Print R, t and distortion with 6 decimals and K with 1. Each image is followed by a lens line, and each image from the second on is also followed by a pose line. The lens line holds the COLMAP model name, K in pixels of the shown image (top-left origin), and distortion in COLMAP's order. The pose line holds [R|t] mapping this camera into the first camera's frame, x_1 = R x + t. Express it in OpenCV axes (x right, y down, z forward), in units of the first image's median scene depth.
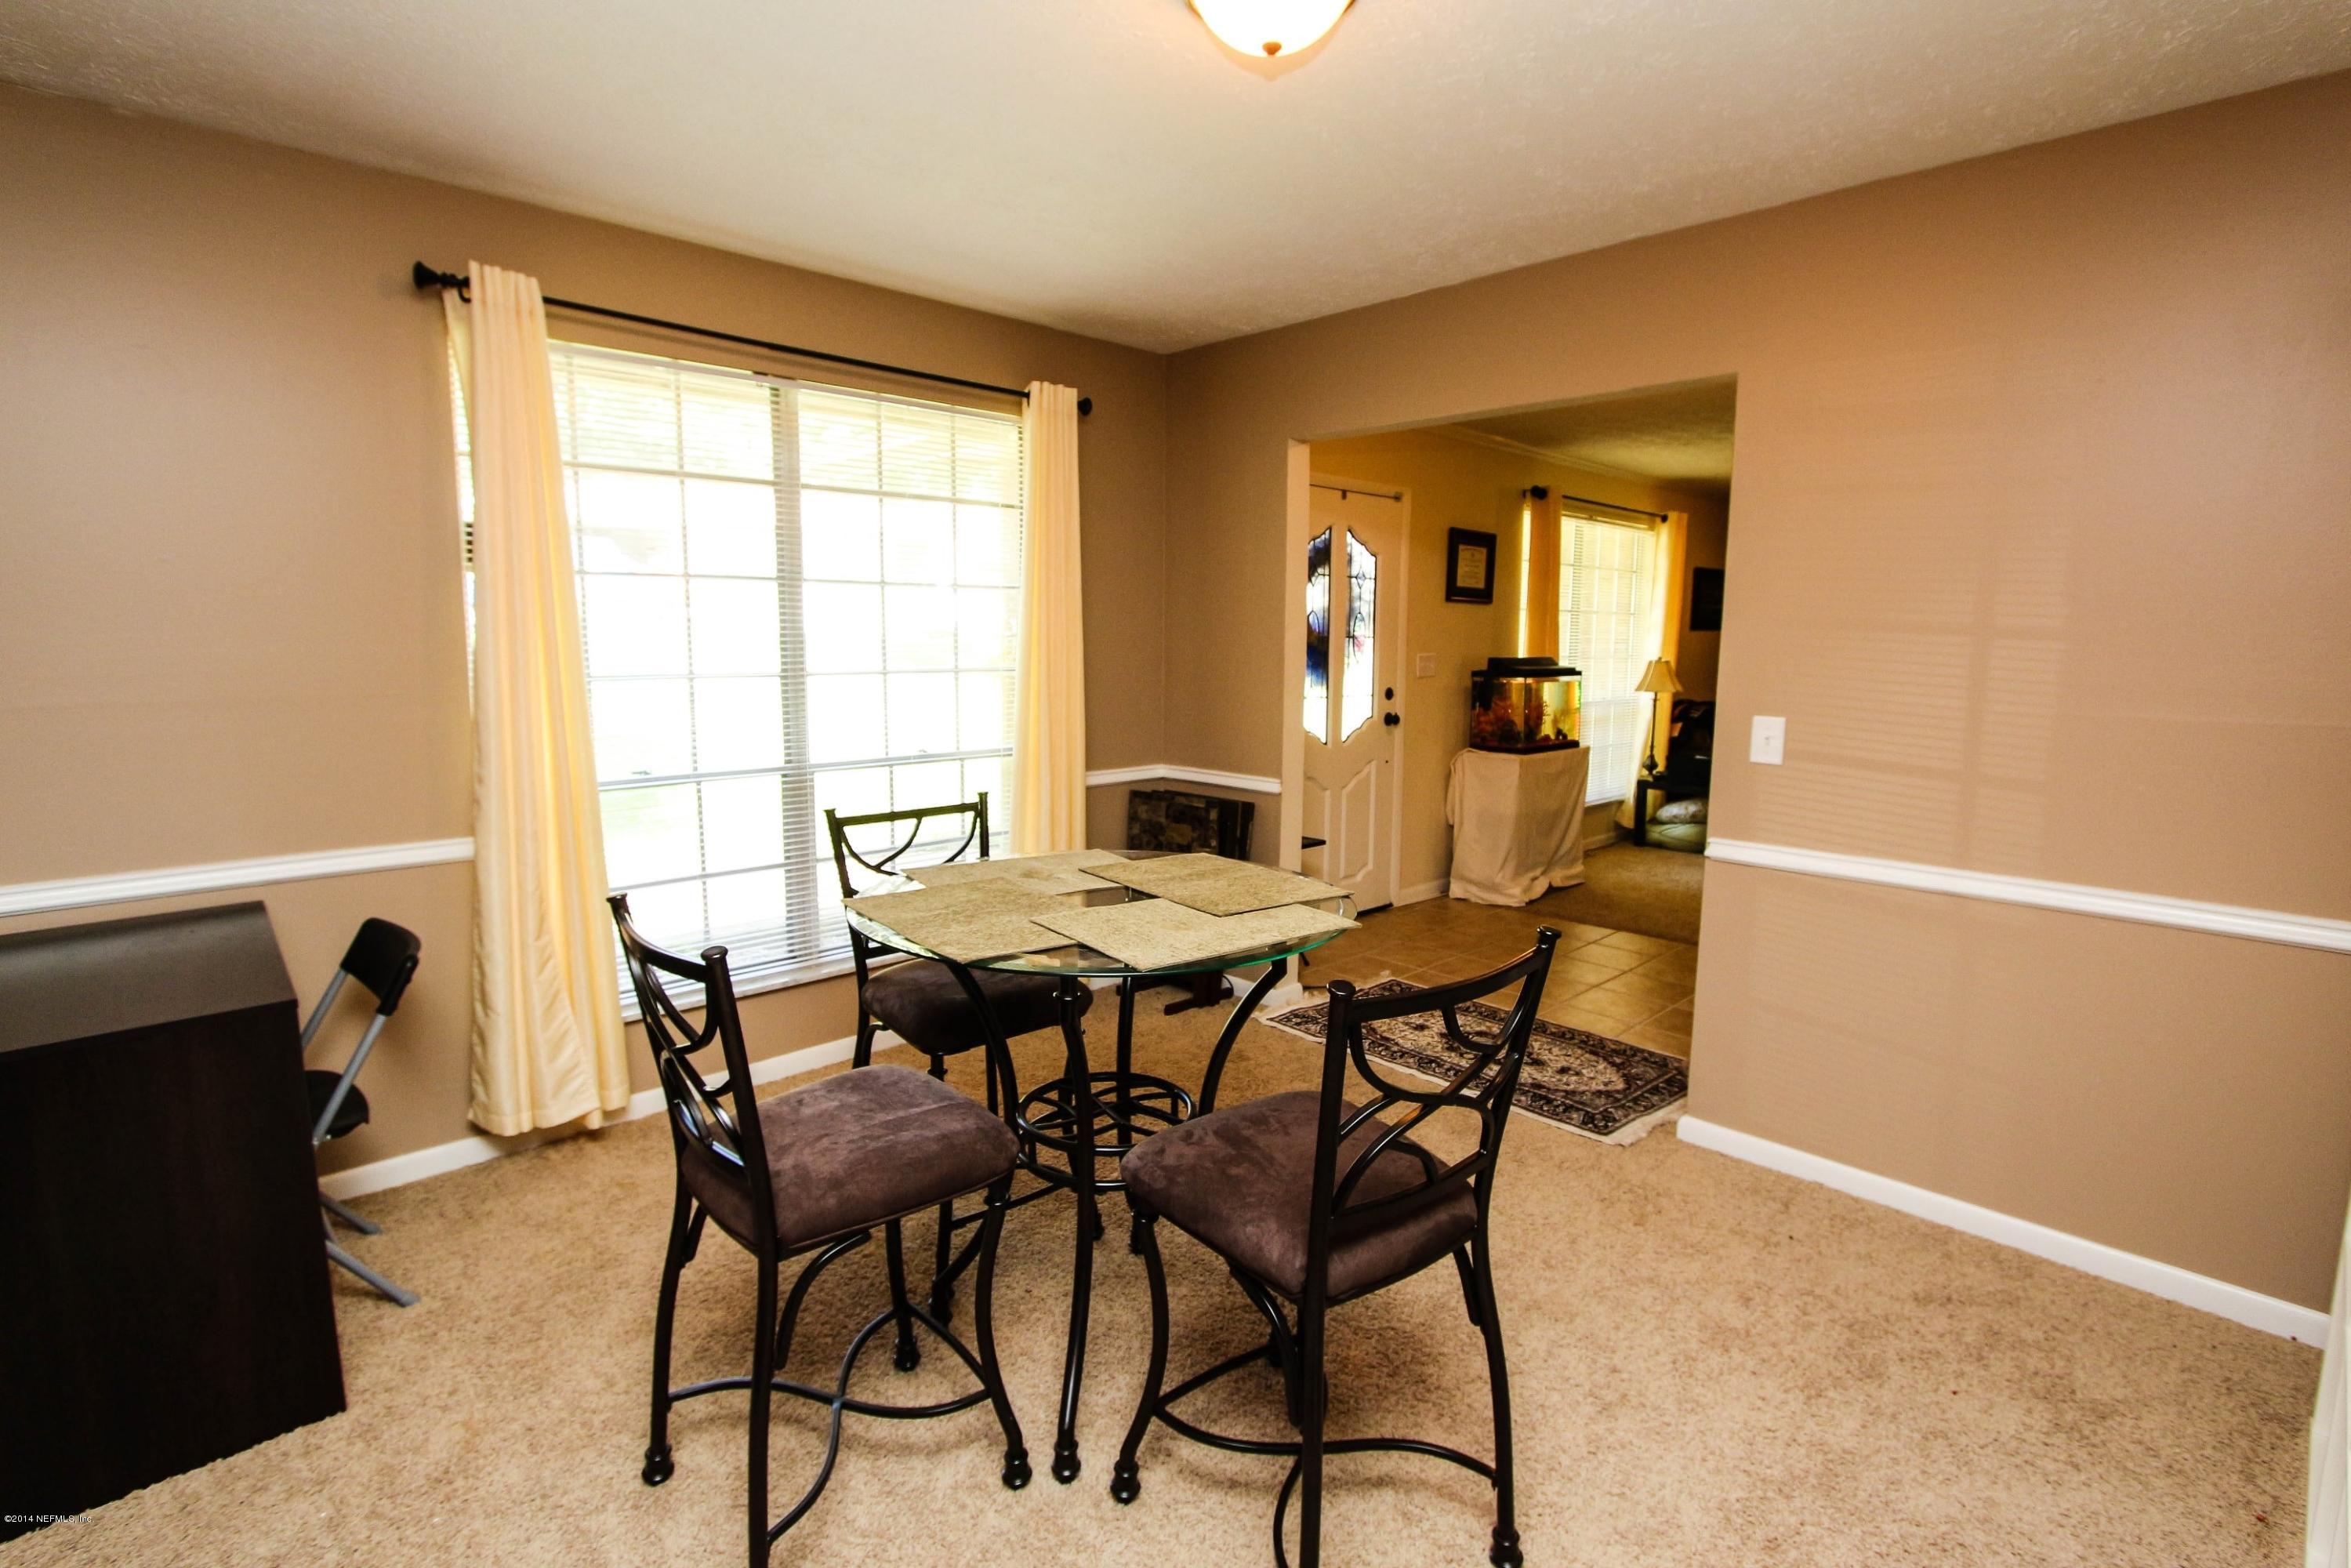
lens RADIAL K [[1102.2, 0, 1189.1], [0, 1102.2, 794.0], [0, 0, 1]] dist [-0.004392, -0.001113]
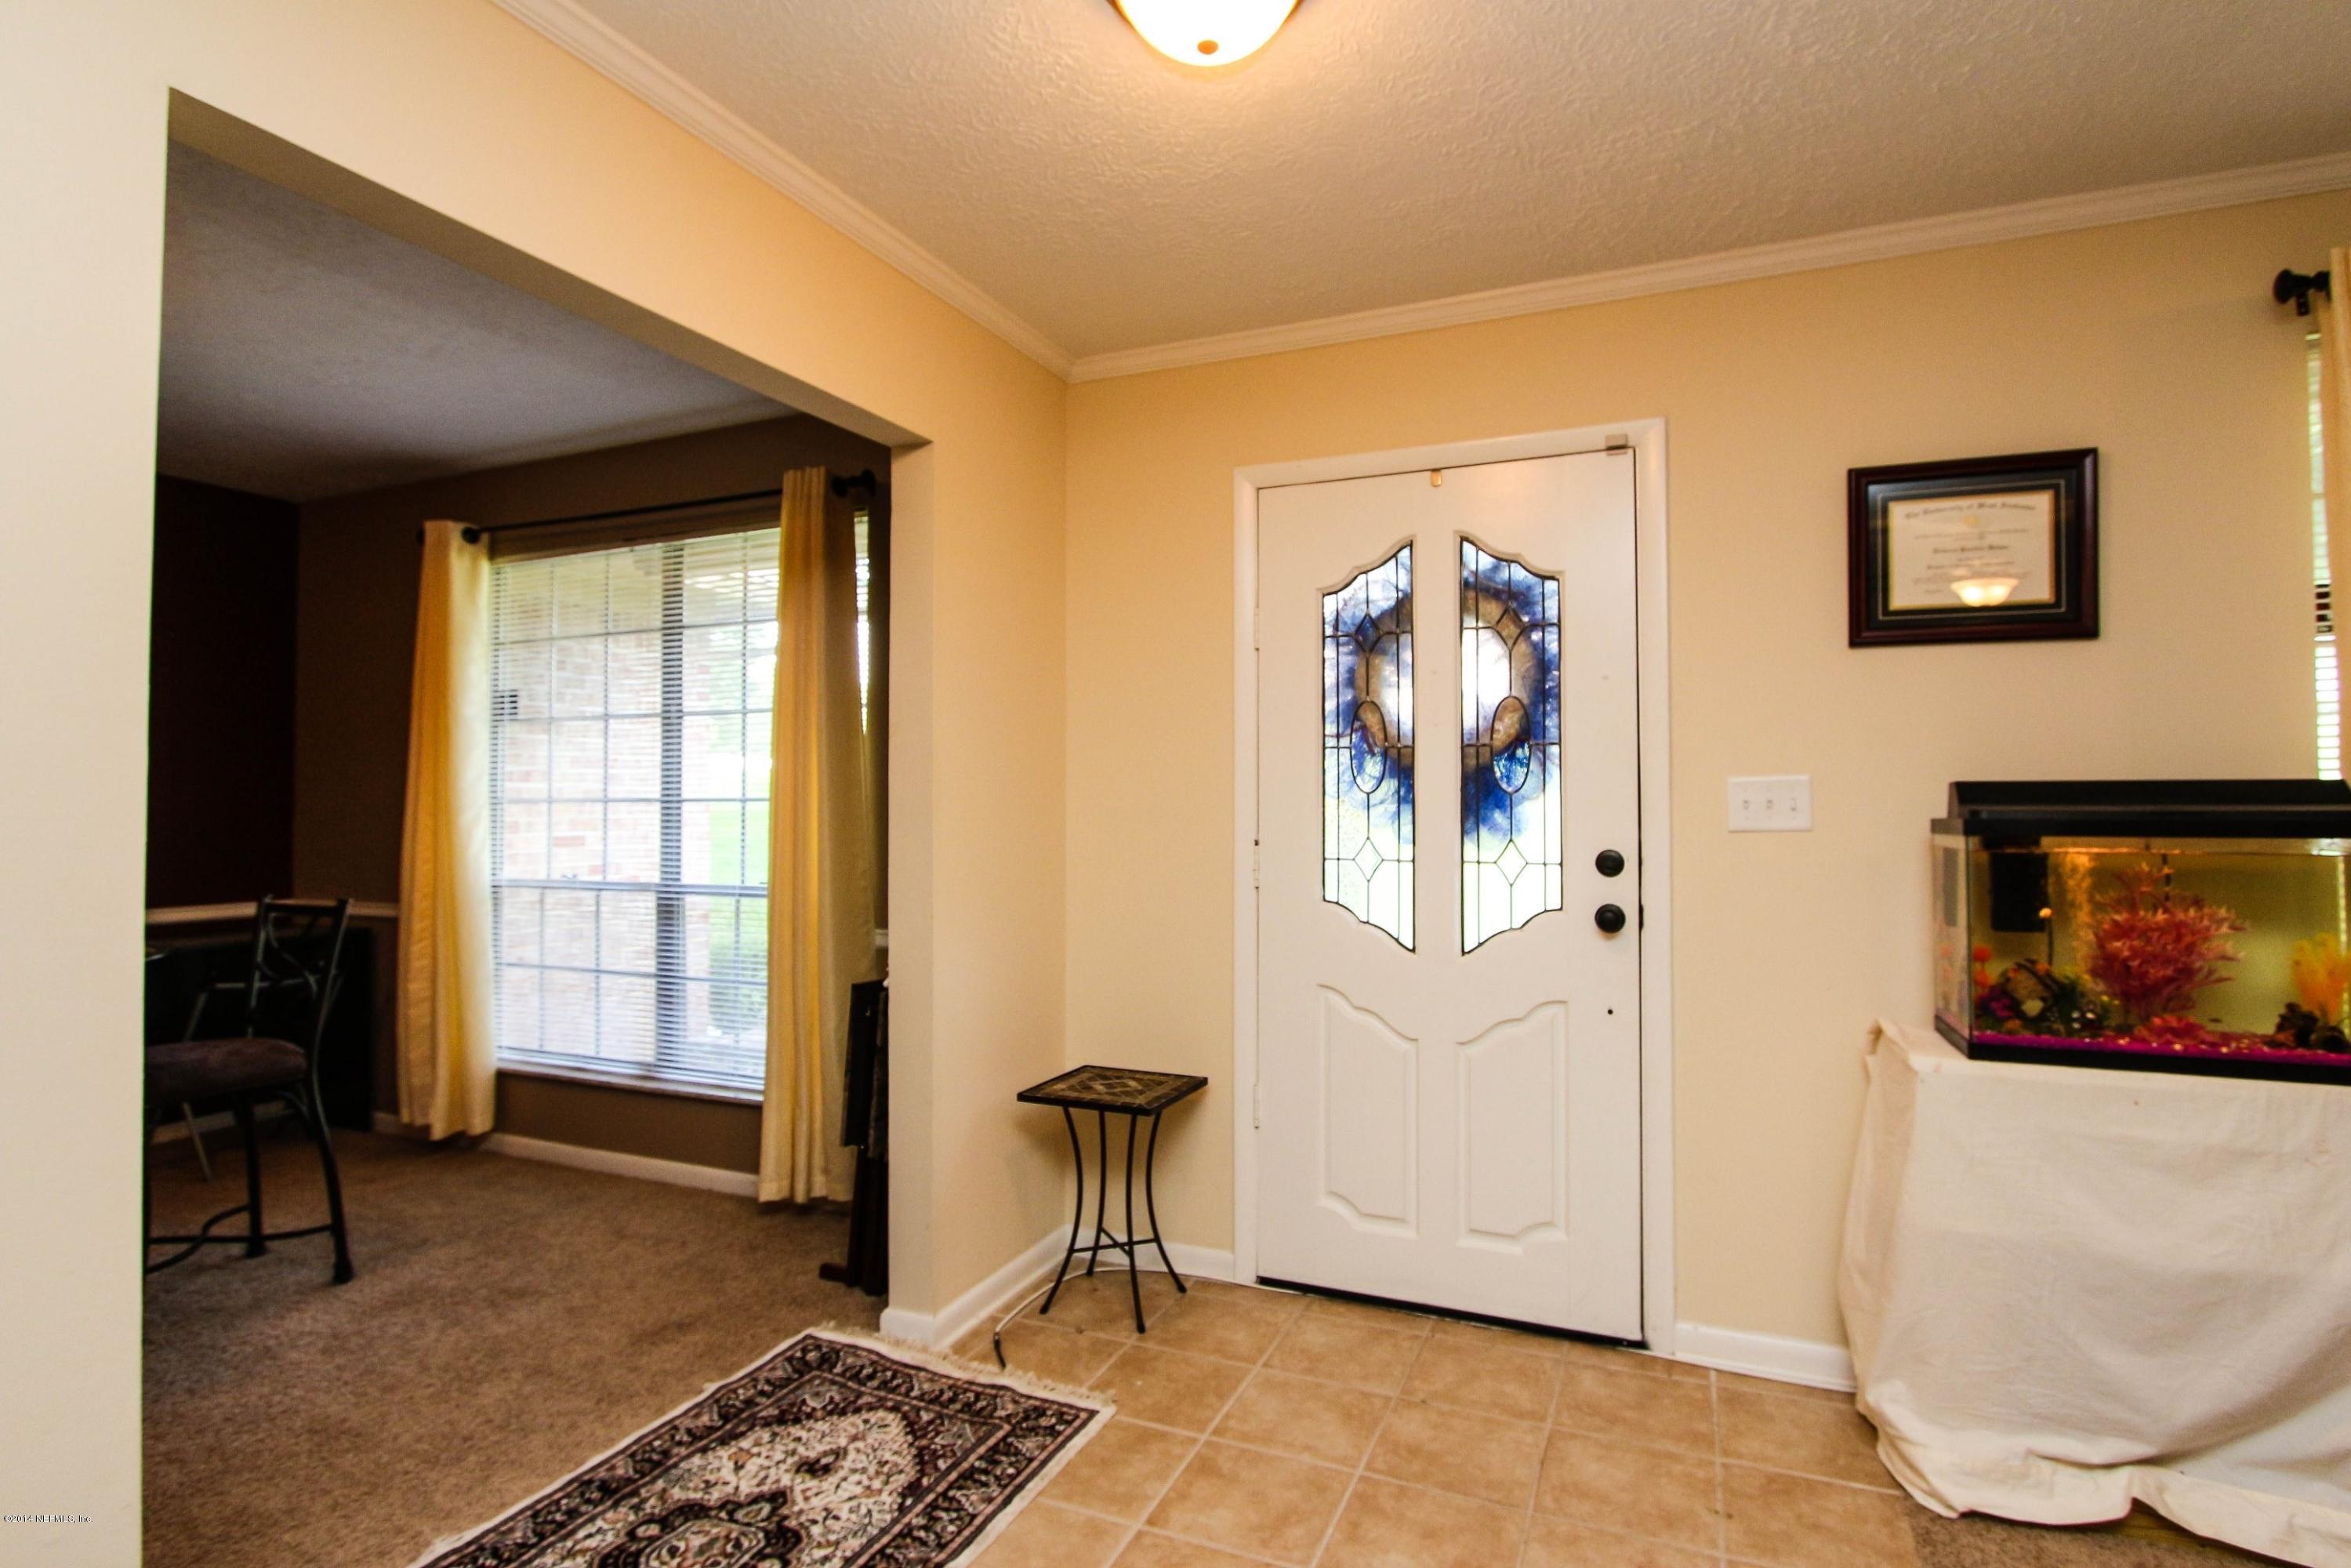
lens RADIAL K [[1206.5, 0, 1192.4], [0, 1206.5, 789.2], [0, 0, 1]] dist [-0.017011, 0.001877]
pose [[0.371386, -0.010184, -0.928423, 0.599401], [-0.123949, 0.990446, -0.060446, -0.071928], [0.920168, 0.137525, 0.366576, 0.670451]]
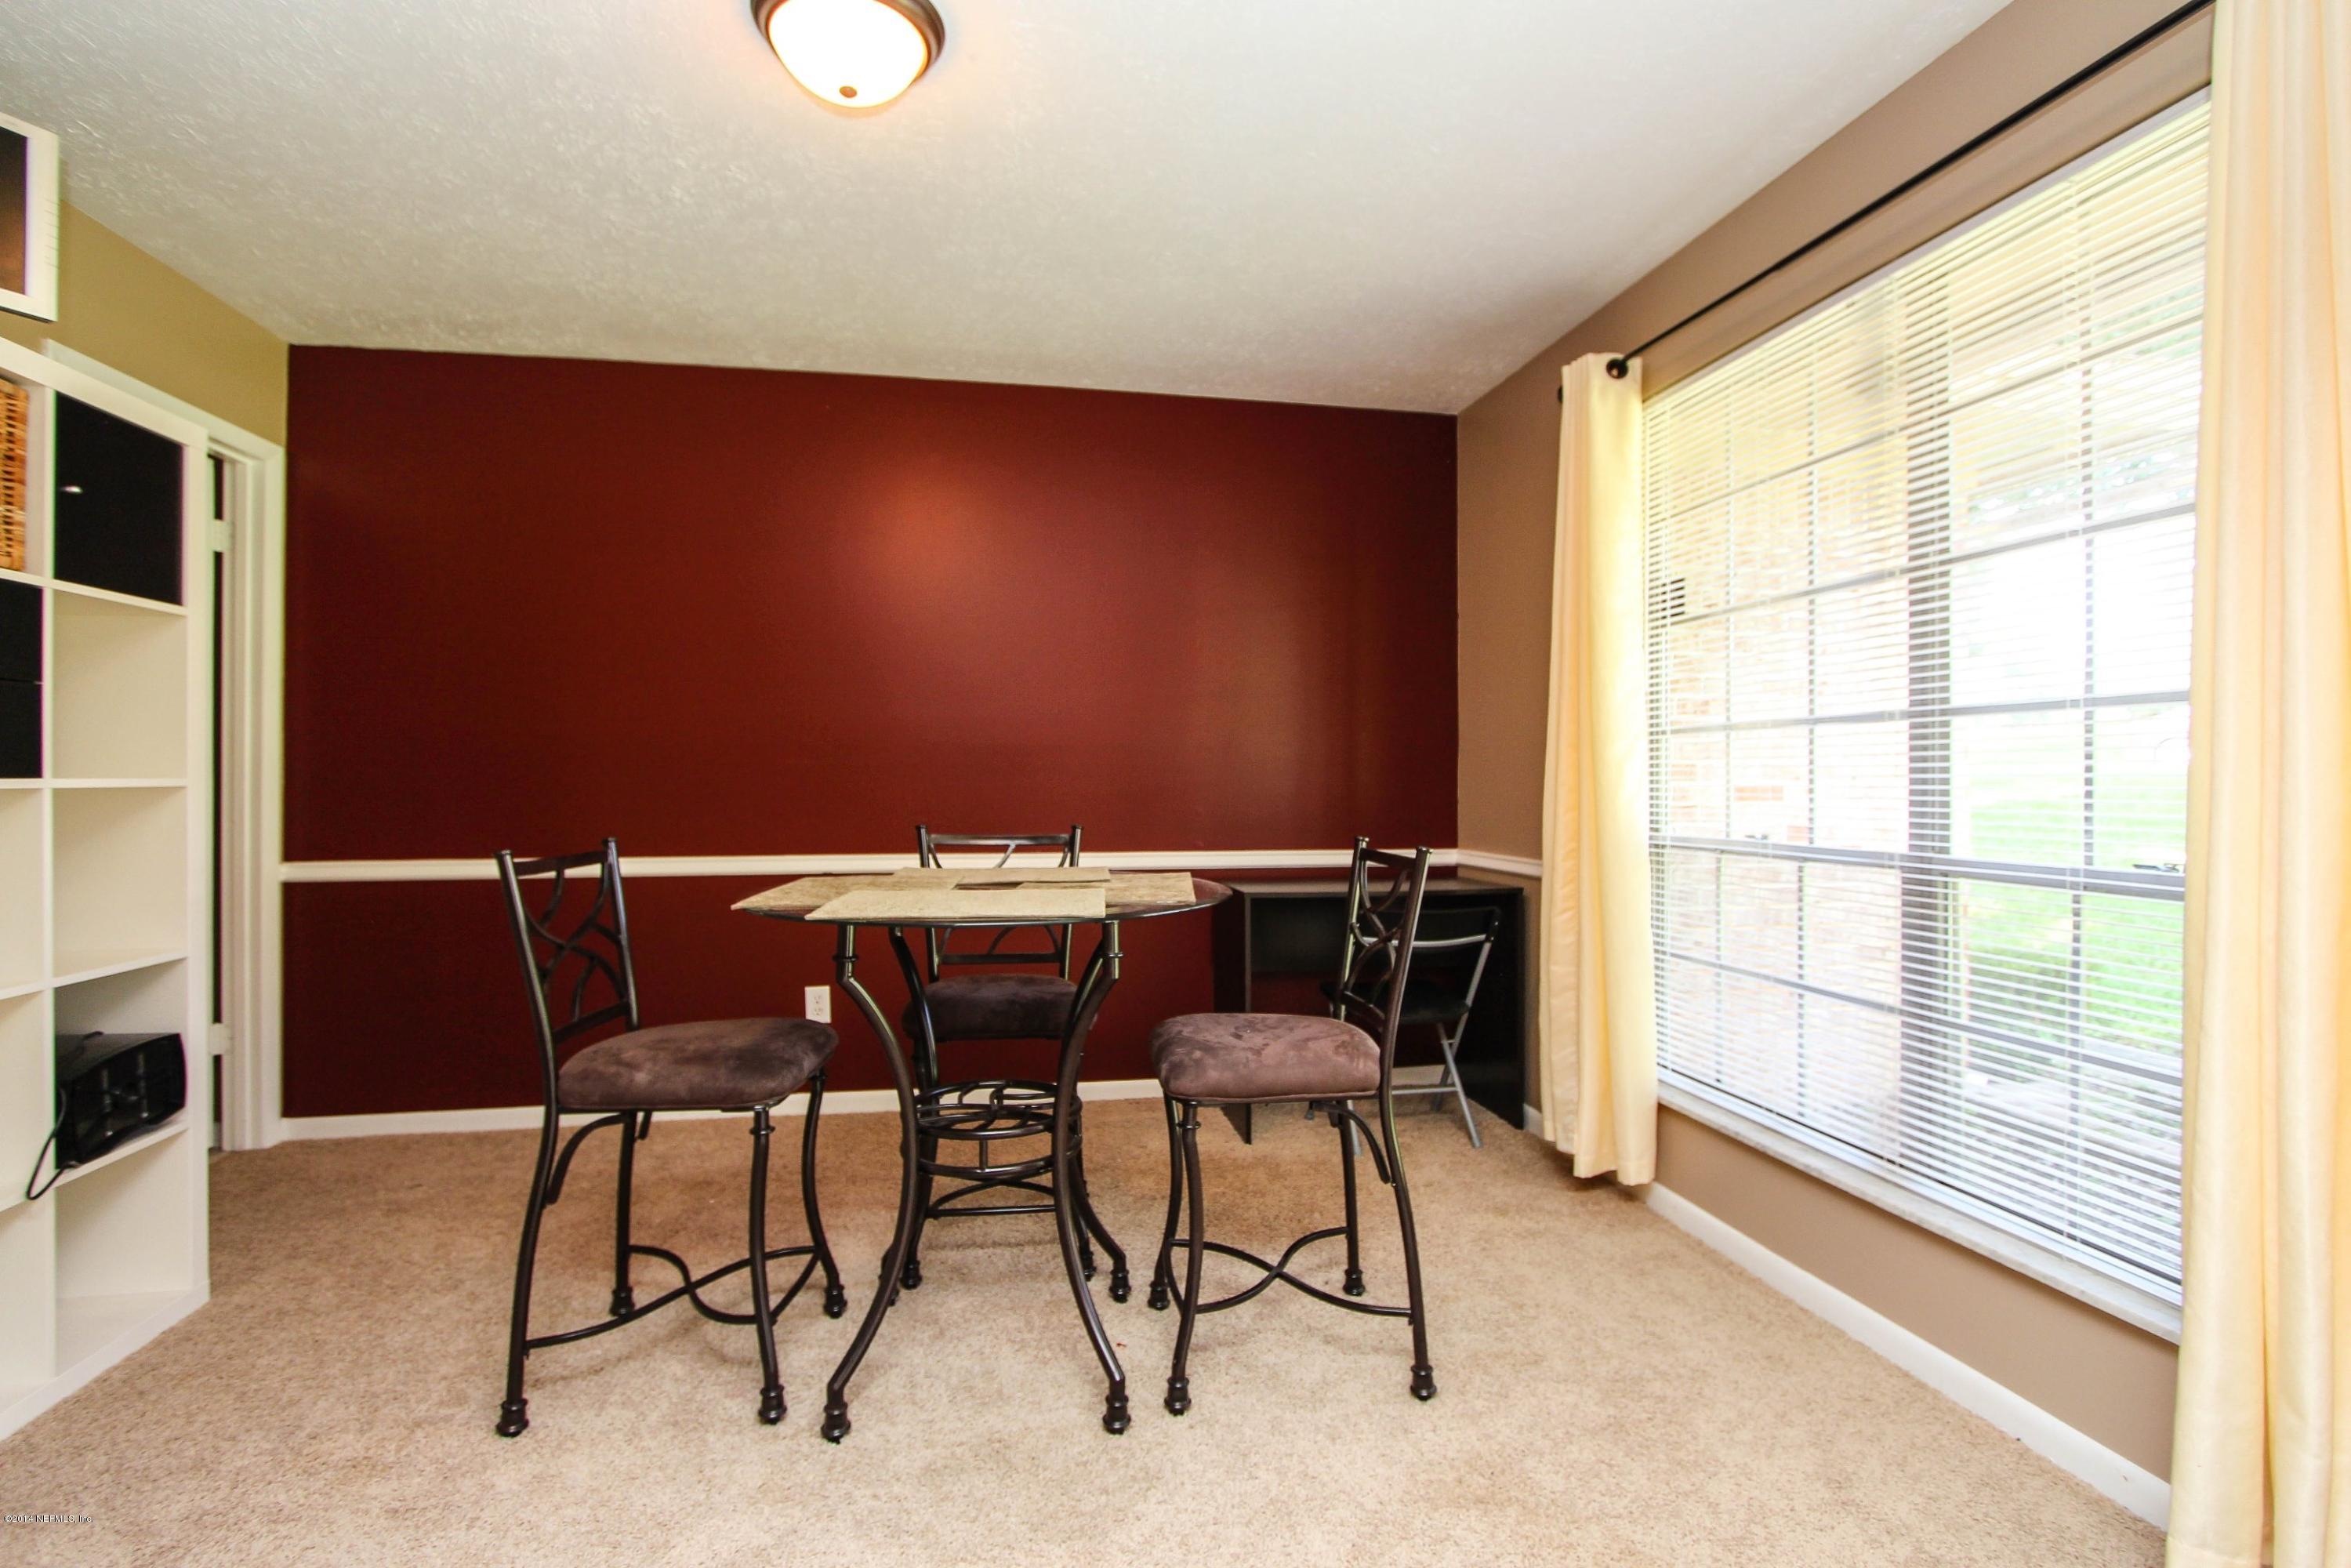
lens RADIAL K [[1102.2, 0, 1179.1], [0, 1102.2, 773.2], [0, 0, 1]] dist [-0.004392, -0.001113]
pose [[-0.560052, -0.005088, -0.828442, 0.262720], [-0.111236, 0.991388, 0.069110, -0.045353], [0.820956, 0.130857, -0.555794, 0.648278]]
